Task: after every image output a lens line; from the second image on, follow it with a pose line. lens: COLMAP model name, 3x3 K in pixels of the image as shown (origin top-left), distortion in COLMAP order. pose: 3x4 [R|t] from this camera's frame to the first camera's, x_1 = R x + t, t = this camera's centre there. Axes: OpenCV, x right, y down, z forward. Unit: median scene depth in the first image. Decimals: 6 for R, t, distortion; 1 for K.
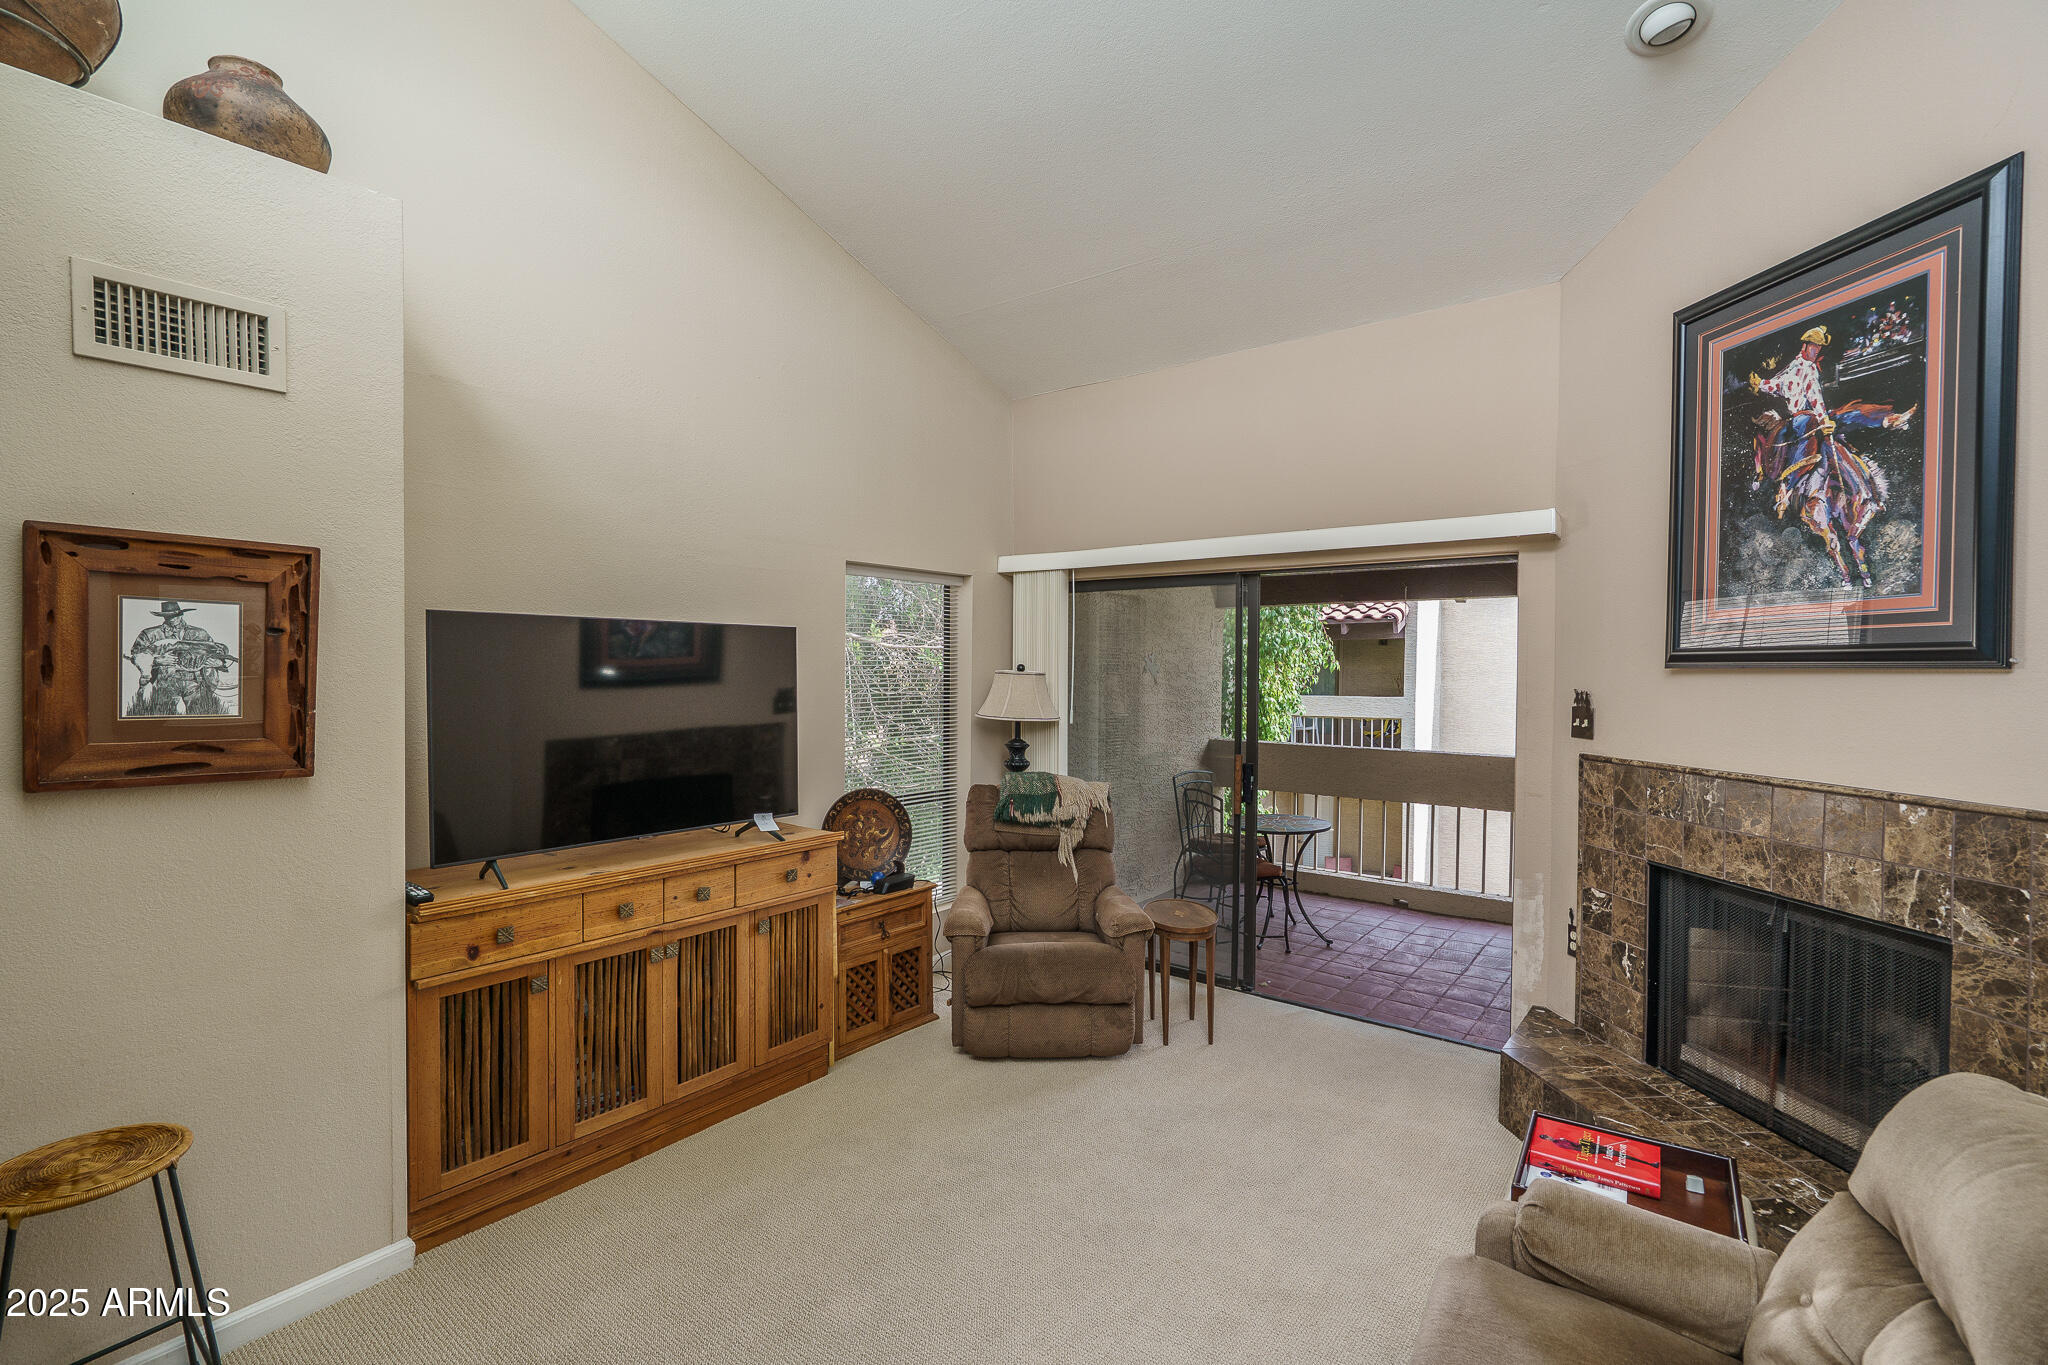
lens RADIAL K [[921.1, 0, 1017.2], [0, 921.1, 689.6], [0, 0, 1]] dist [-0.005685, 0.000761]
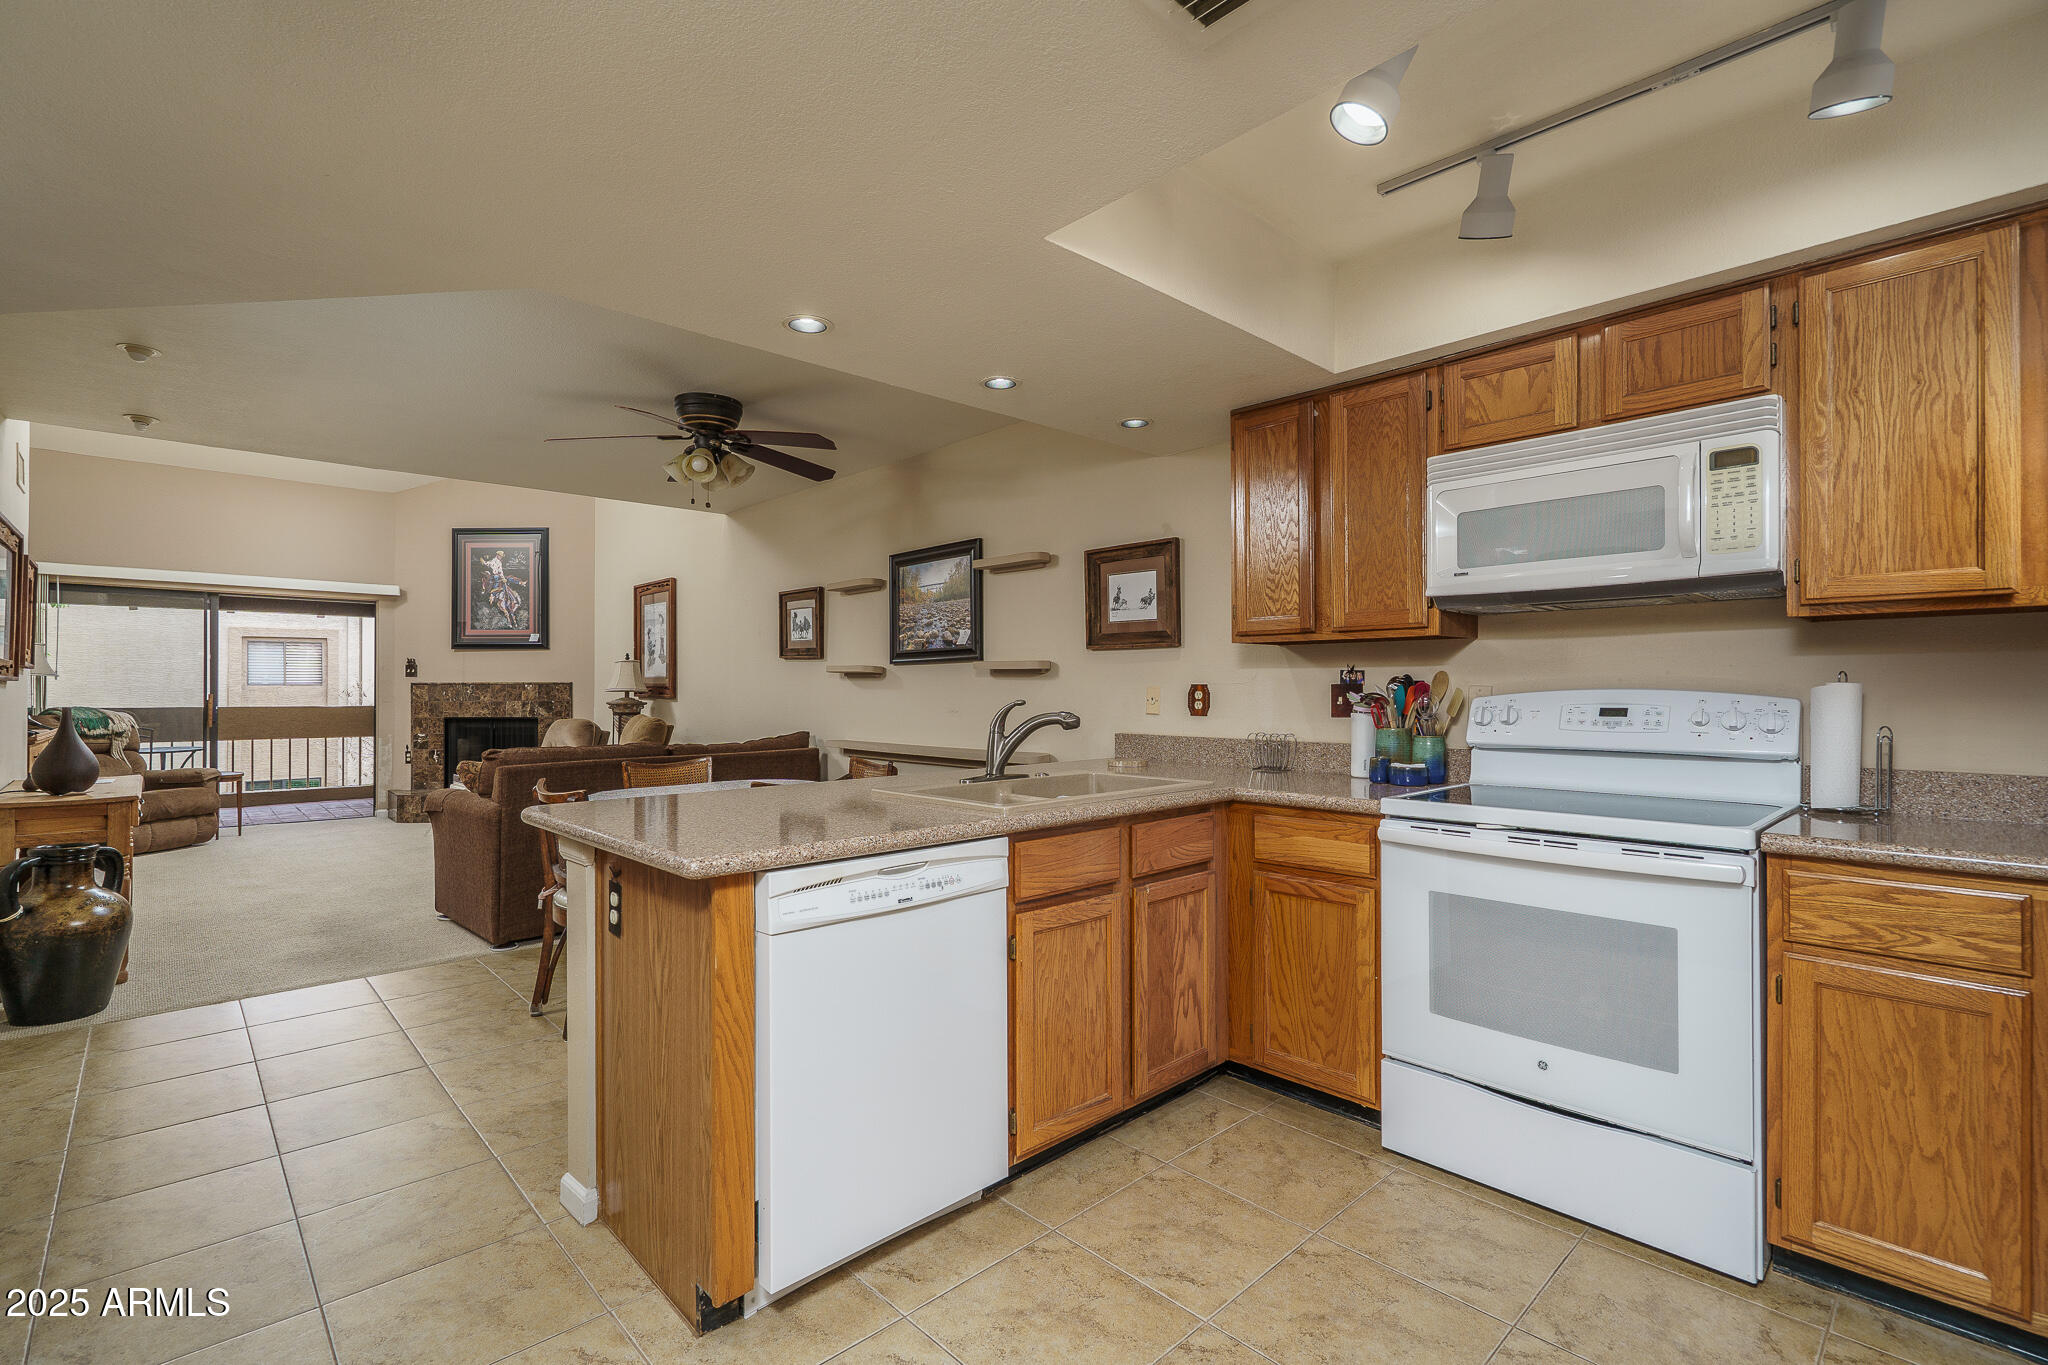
lens RADIAL K [[921.1, 0, 1019.5], [0, 921.1, 685.5], [0, 0, 1]] dist [-0.005685, 0.000761]
pose [[0.157709, 0.000476, 0.987486, -1.899366], [0.024223, 0.999697, -0.004350, 0.149189], [-0.987189, 0.024606, 0.157650, -1.242332]]
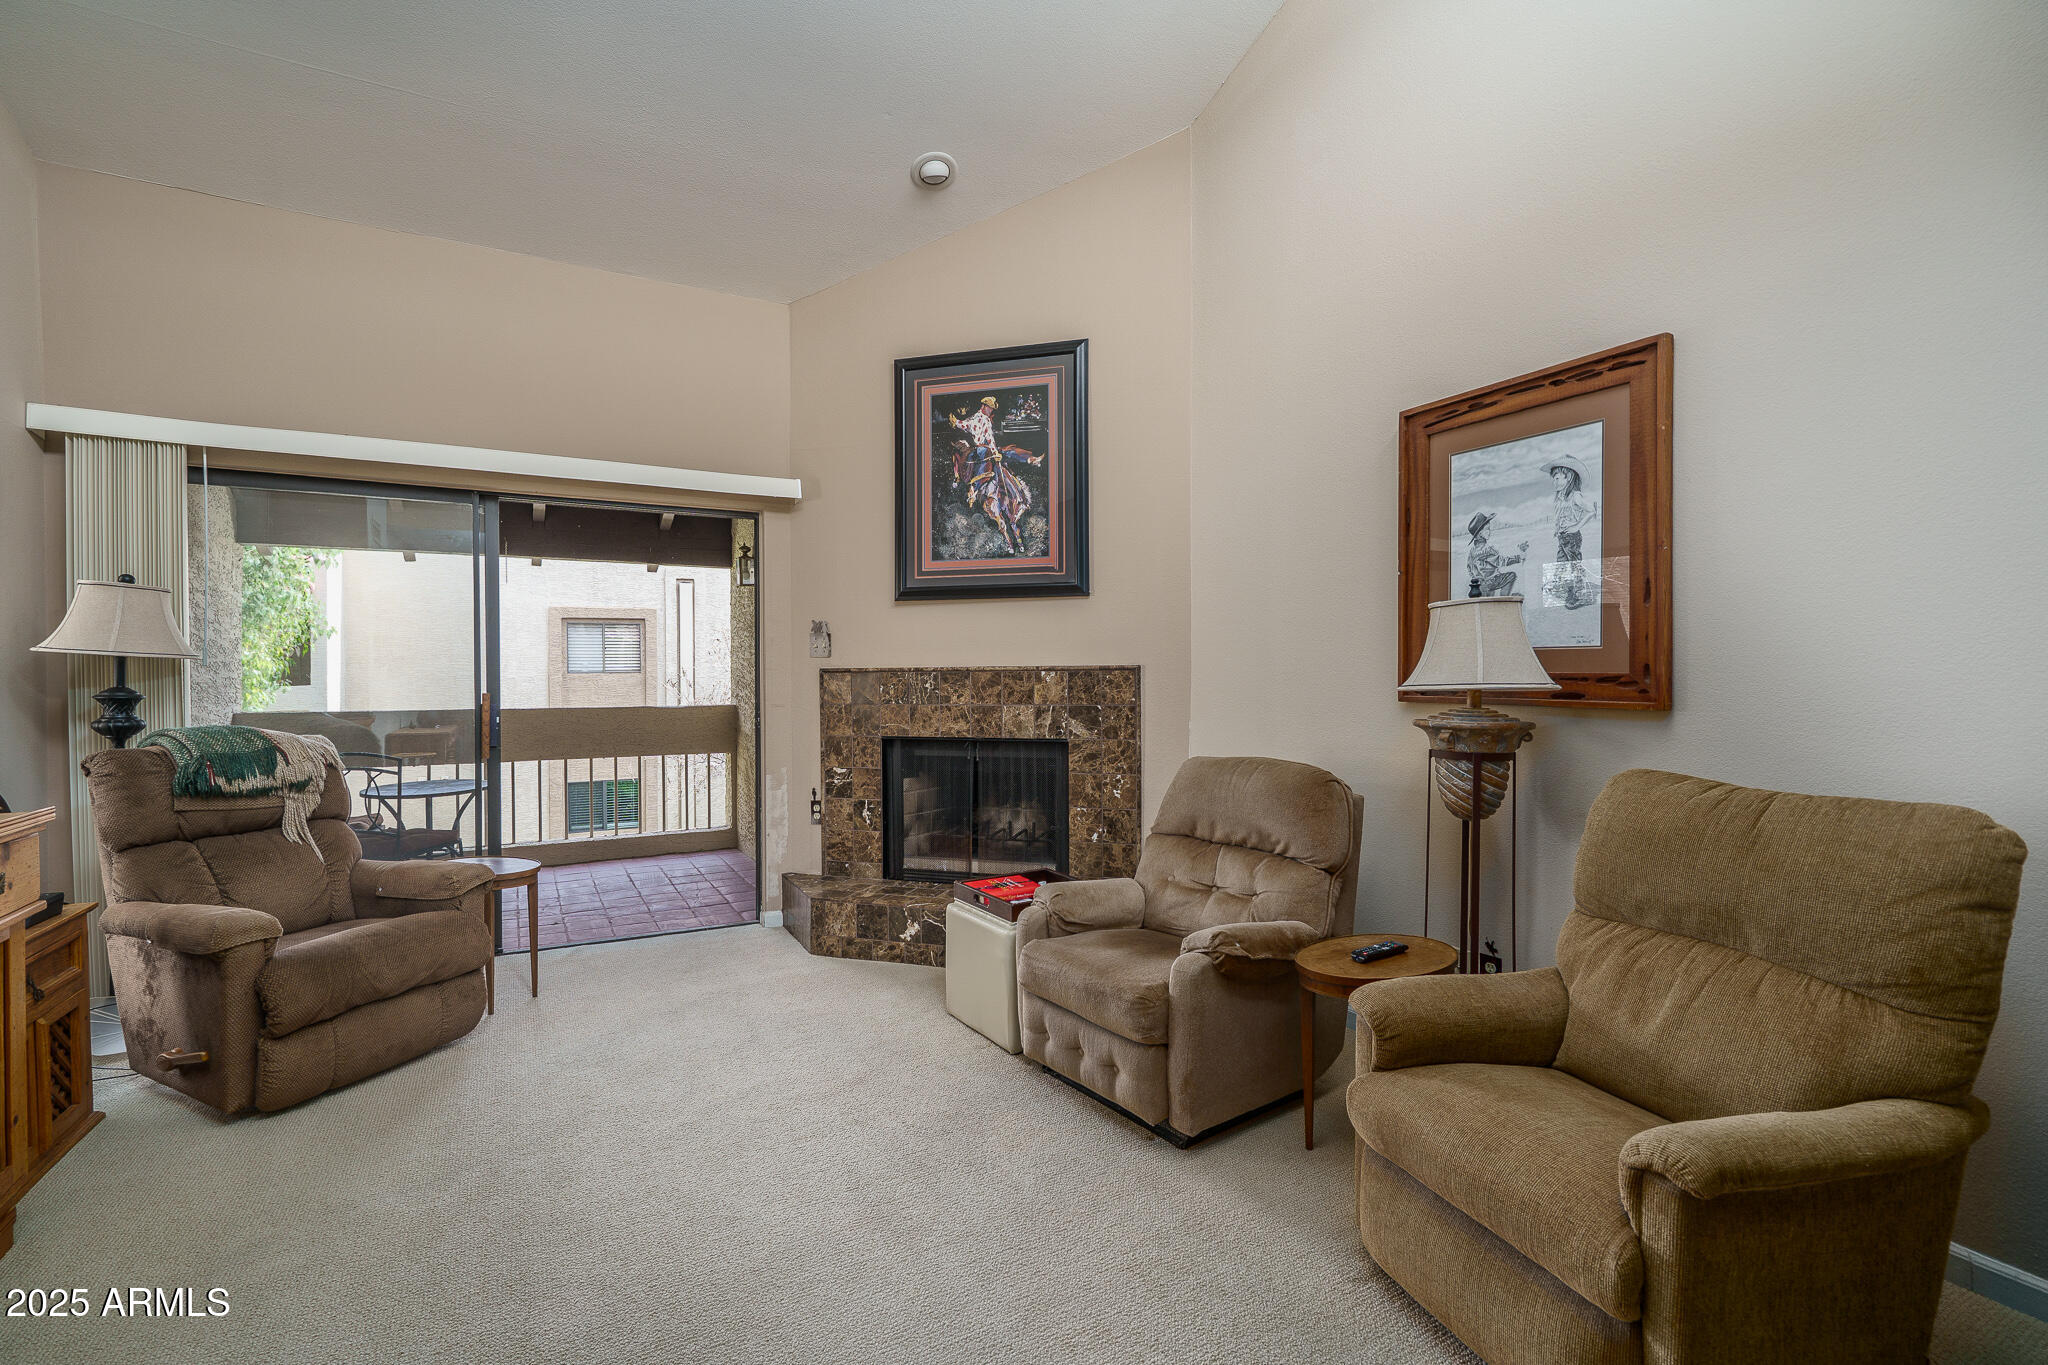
lens RADIAL K [[921.1, 0, 1018.0], [0, 921.1, 683.4], [0, 0, 1]] dist [-0.005685, 0.000761]
pose [[0.397357, -0.015357, 0.917536, -0.566738], [0.027458, 0.999611, 0.004840, 0.106532], [-0.917253, 0.023270, 0.397624, 0.243528]]
